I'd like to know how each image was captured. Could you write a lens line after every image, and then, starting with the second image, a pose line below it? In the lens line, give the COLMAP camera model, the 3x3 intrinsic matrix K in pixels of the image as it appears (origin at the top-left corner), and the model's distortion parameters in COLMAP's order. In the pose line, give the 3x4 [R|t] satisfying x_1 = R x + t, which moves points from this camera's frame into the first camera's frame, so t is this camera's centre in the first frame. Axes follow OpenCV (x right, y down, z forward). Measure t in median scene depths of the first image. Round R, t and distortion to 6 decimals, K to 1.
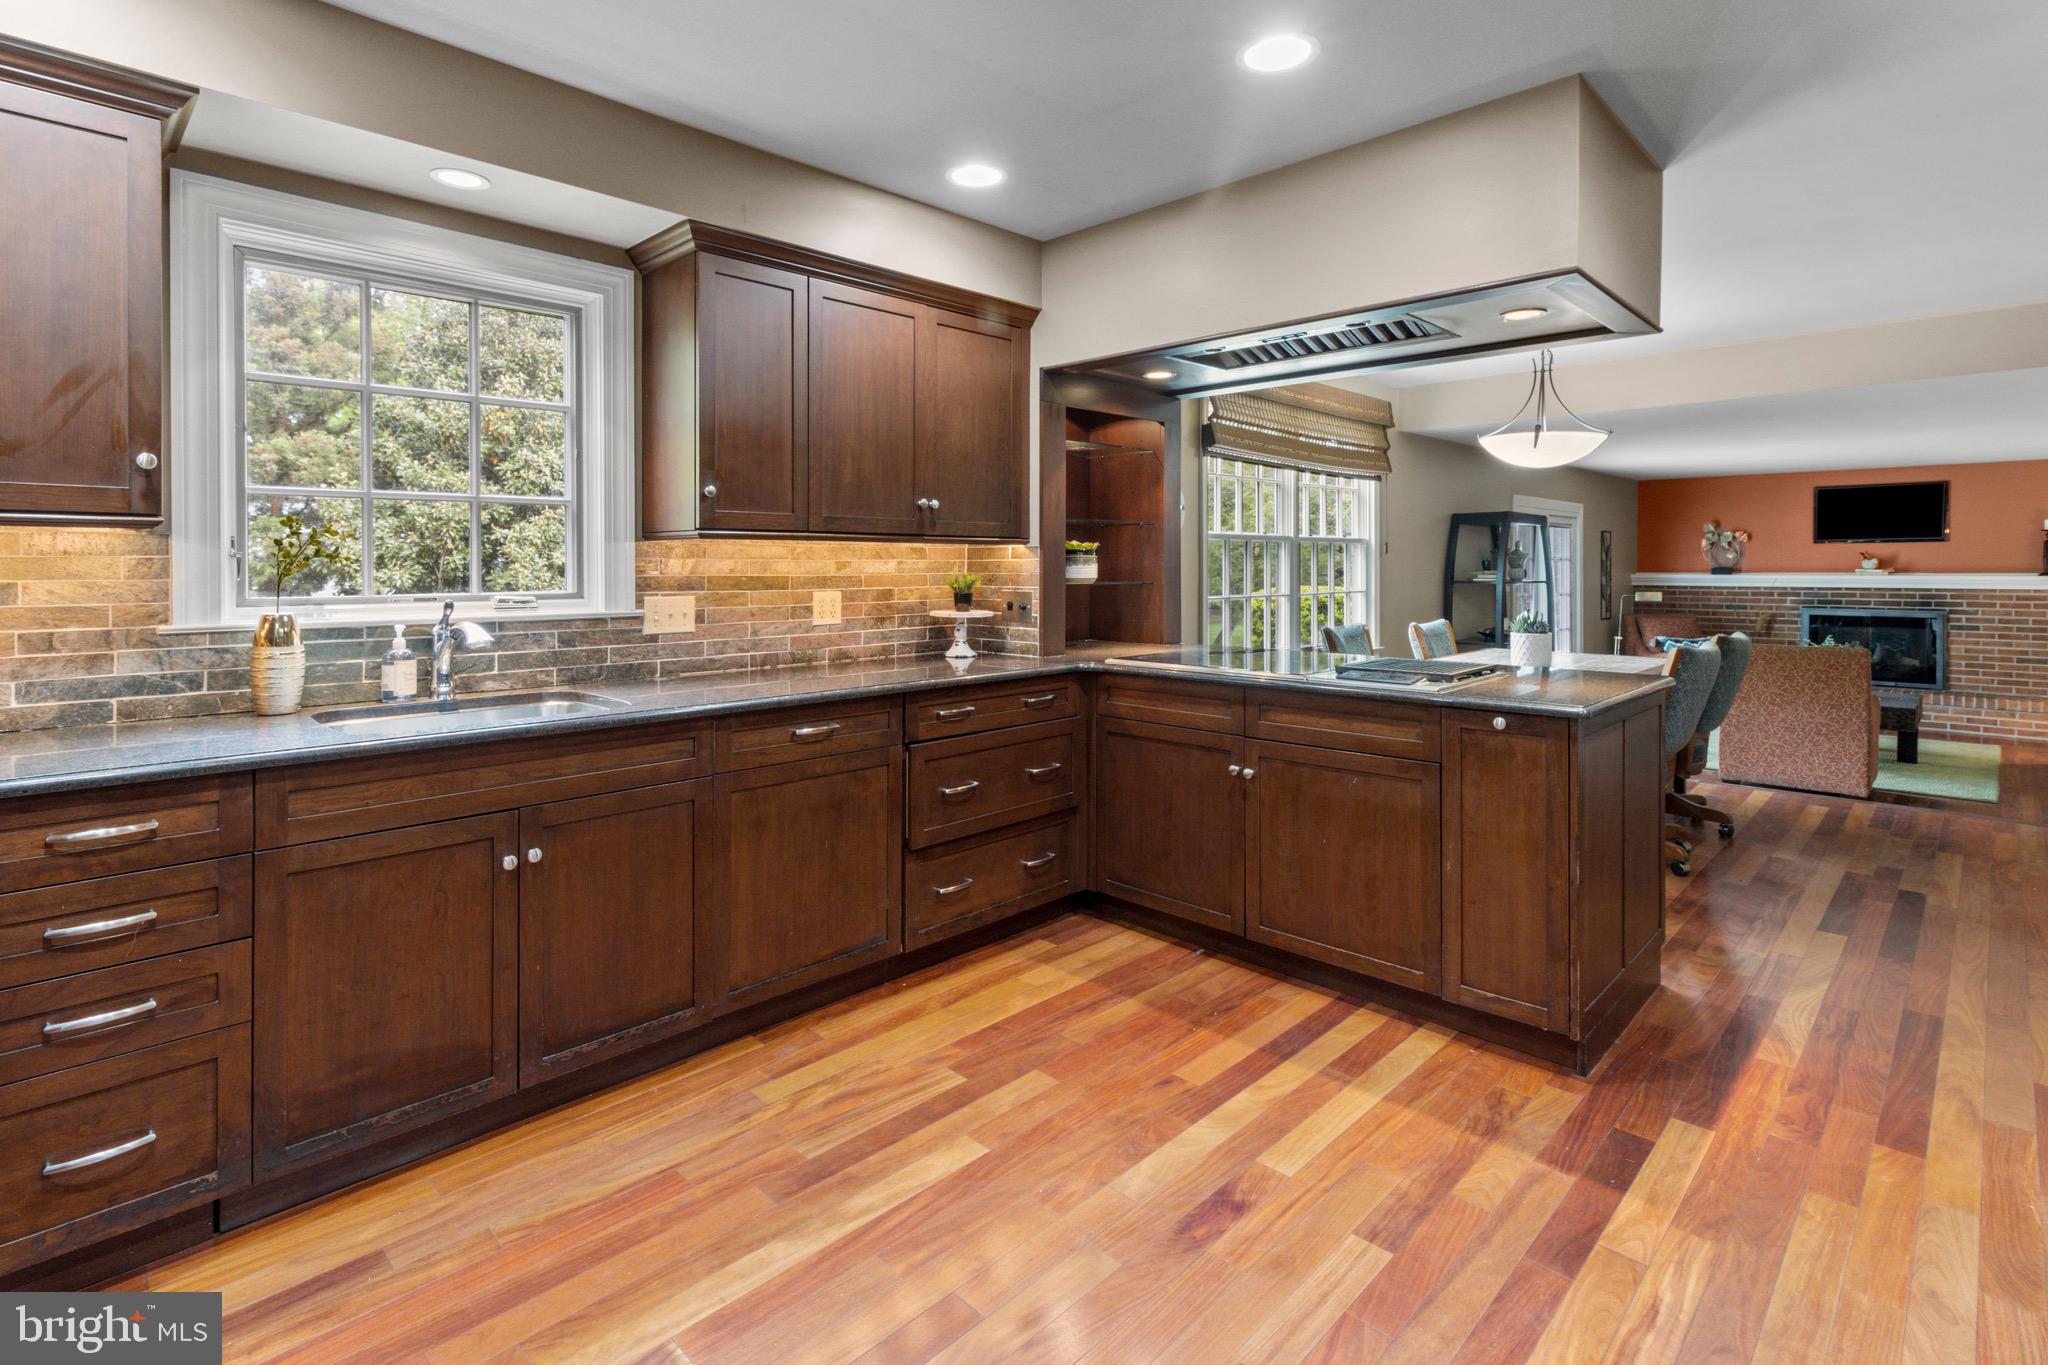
lens RADIAL K [[998.1, 0, 992.0], [0, 998.1, 573.0], [0, 0, 1]] dist [-0.001815, -0.001110]
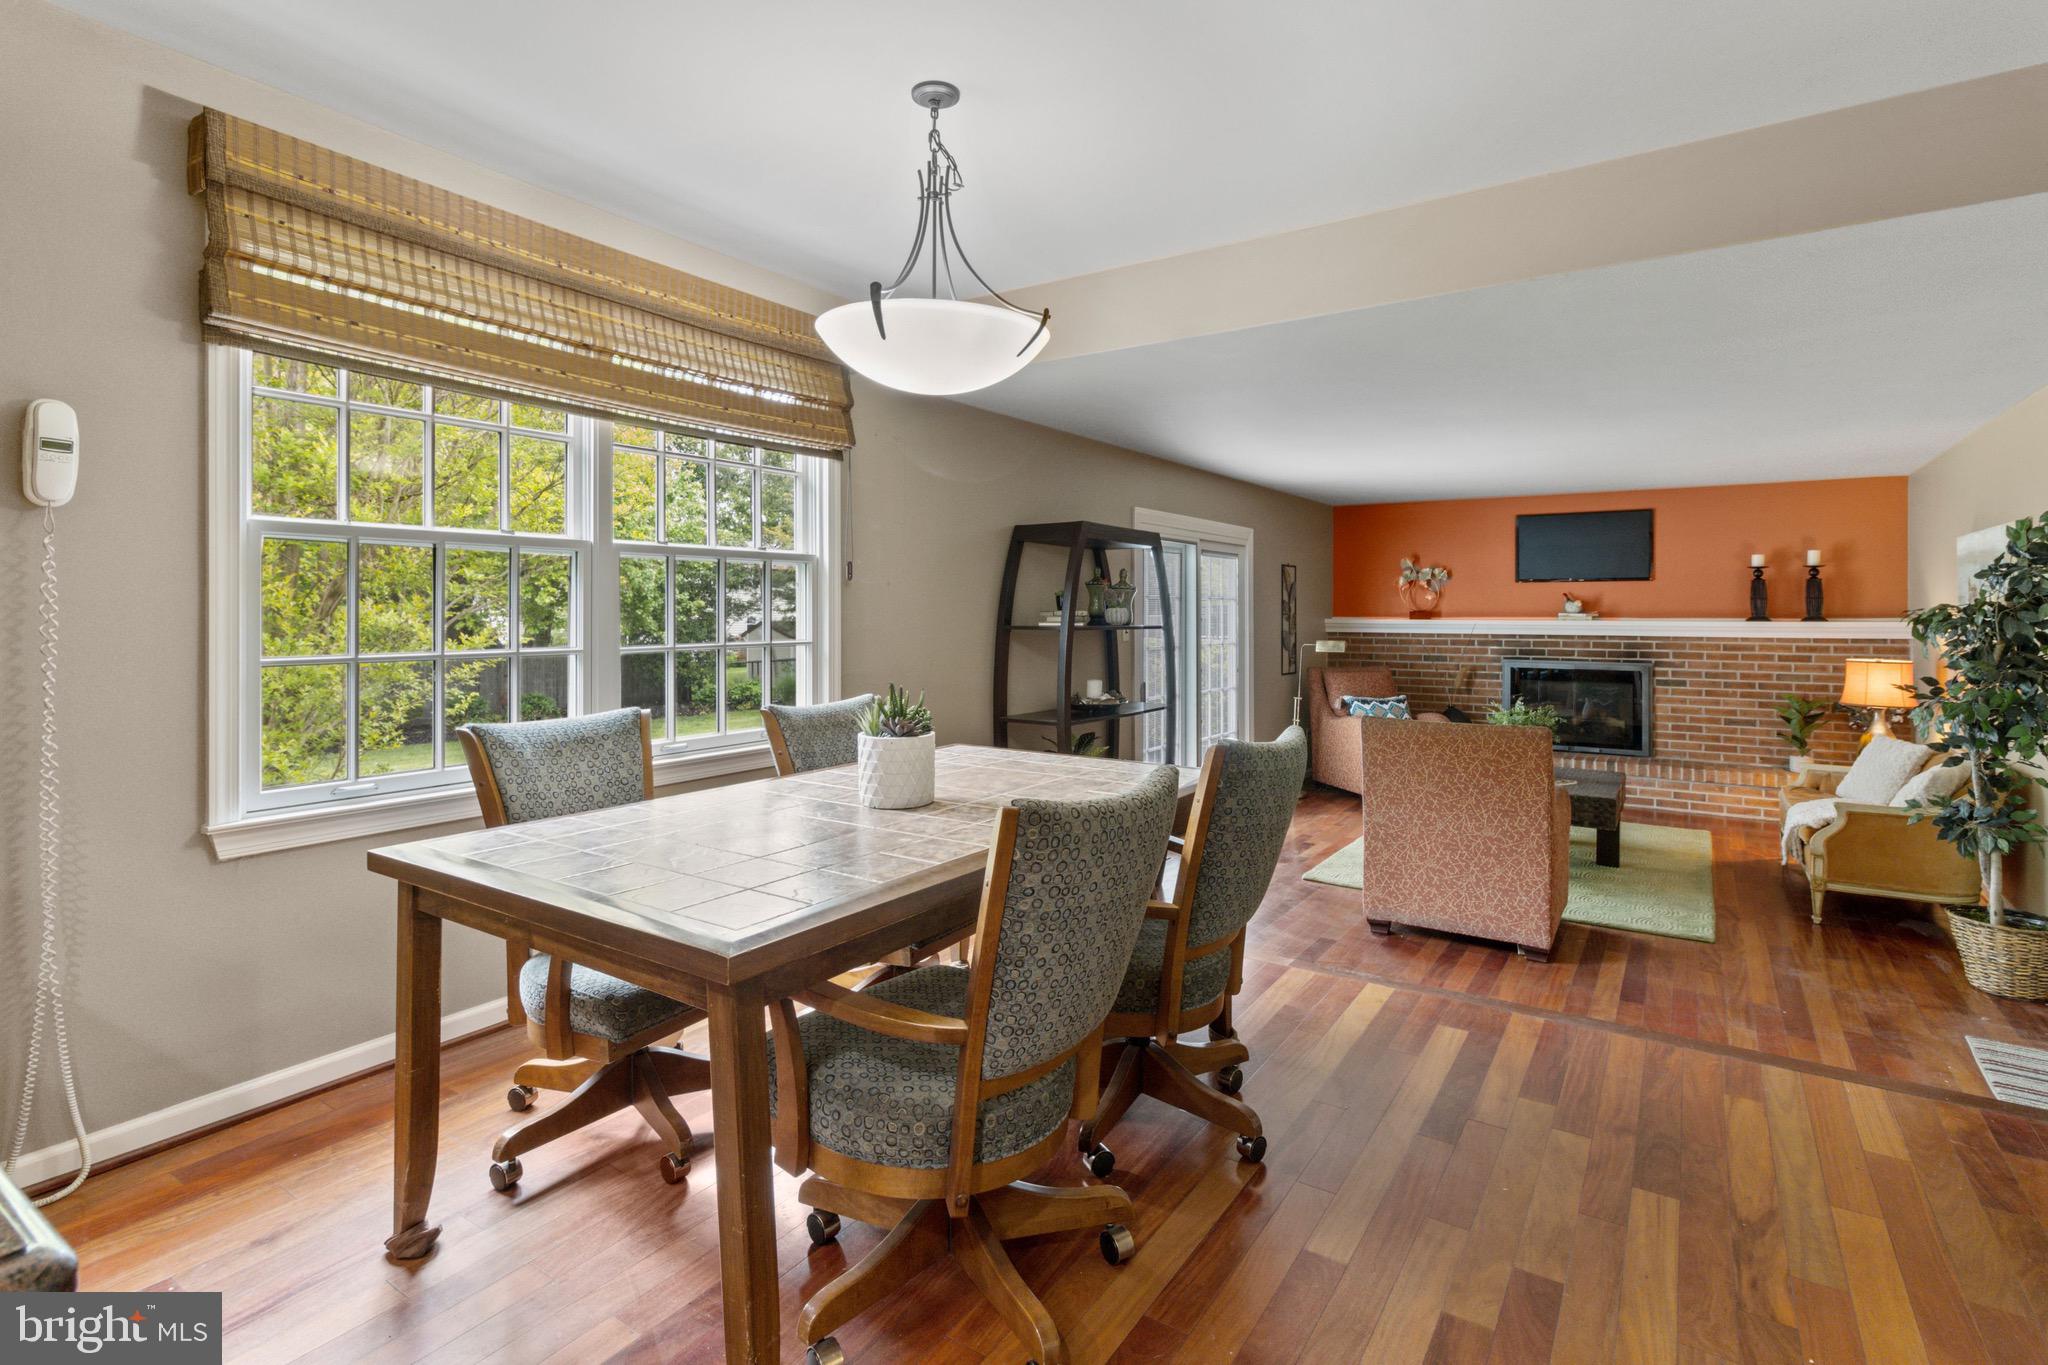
lens RADIAL K [[998.1, 0, 1011.9], [0, 998.1, 607.6], [0, 0, 1]] dist [-0.001815, -0.001110]
pose [[0.981593, 0.004789, 0.190923, 0.272944], [-0.002528, 0.999924, -0.012087, 0.003041], [-0.190967, 0.011382, 0.981531, 0.282290]]
